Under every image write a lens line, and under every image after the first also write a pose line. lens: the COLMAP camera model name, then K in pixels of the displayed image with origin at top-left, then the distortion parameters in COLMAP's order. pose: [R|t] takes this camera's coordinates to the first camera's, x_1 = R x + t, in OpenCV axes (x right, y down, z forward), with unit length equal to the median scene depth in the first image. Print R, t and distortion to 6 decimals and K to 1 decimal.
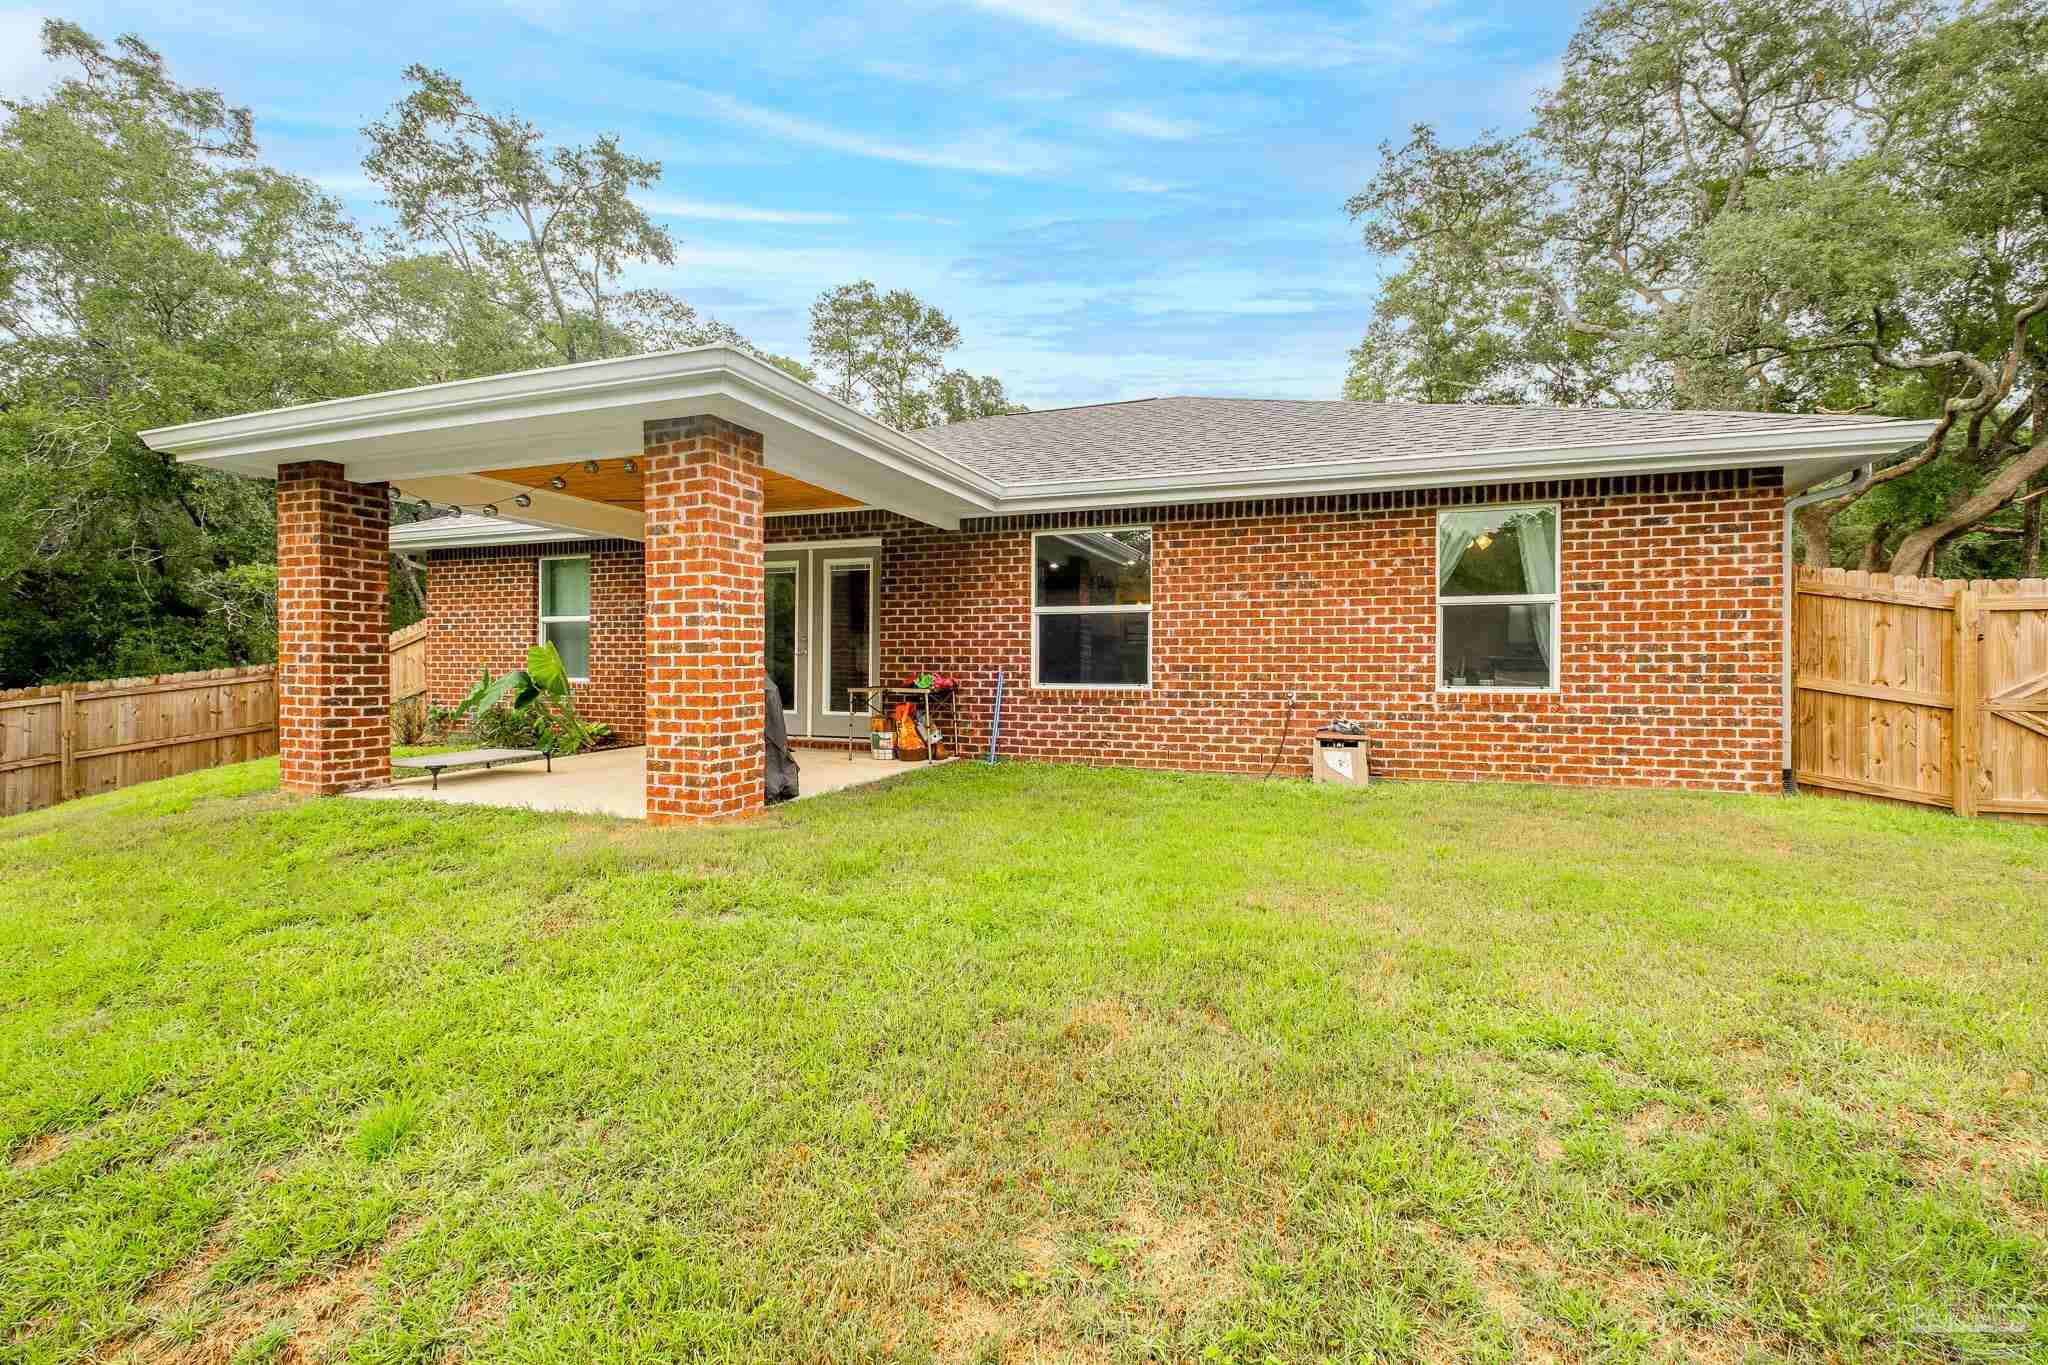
lens RADIAL K [[902.8, 0, 1042.8], [0, 902.8, 678.1], [0, 0, 1]] dist [0.004552, -0.001405]
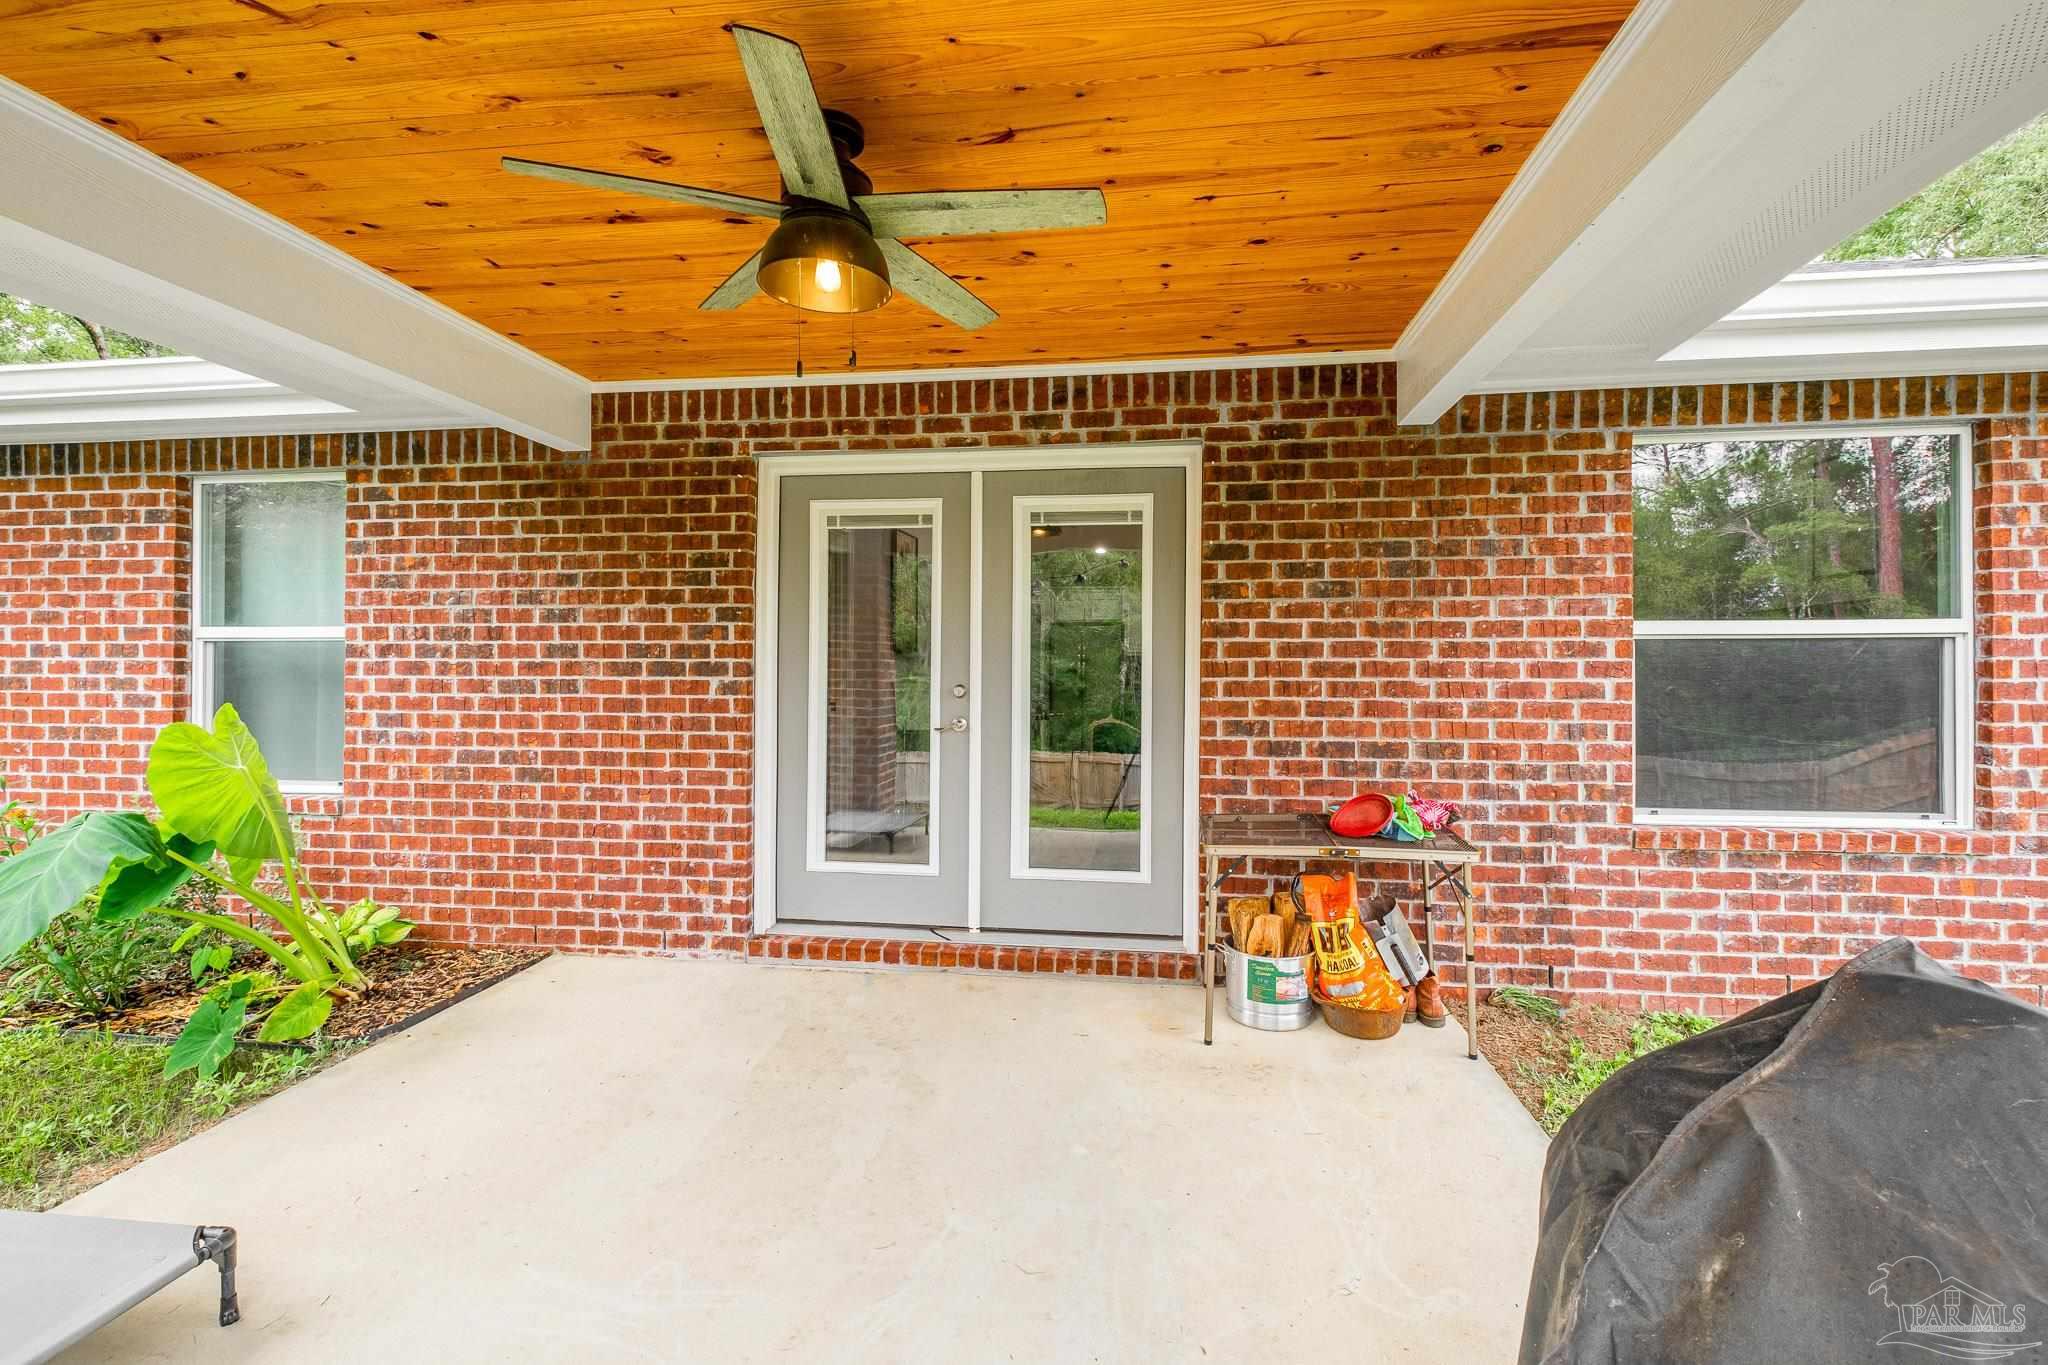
lens RADIAL K [[902.8, 0, 1016.6], [0, 902.8, 672.7], [0, 0, 1]] dist [0.004552, -0.001405]
pose [[0.974779, -0.002446, 0.223160, -0.377428], [0.004627, 0.999947, -0.009247, -0.054631], [-0.223125, 0.010046, 0.974738, 0.684192]]
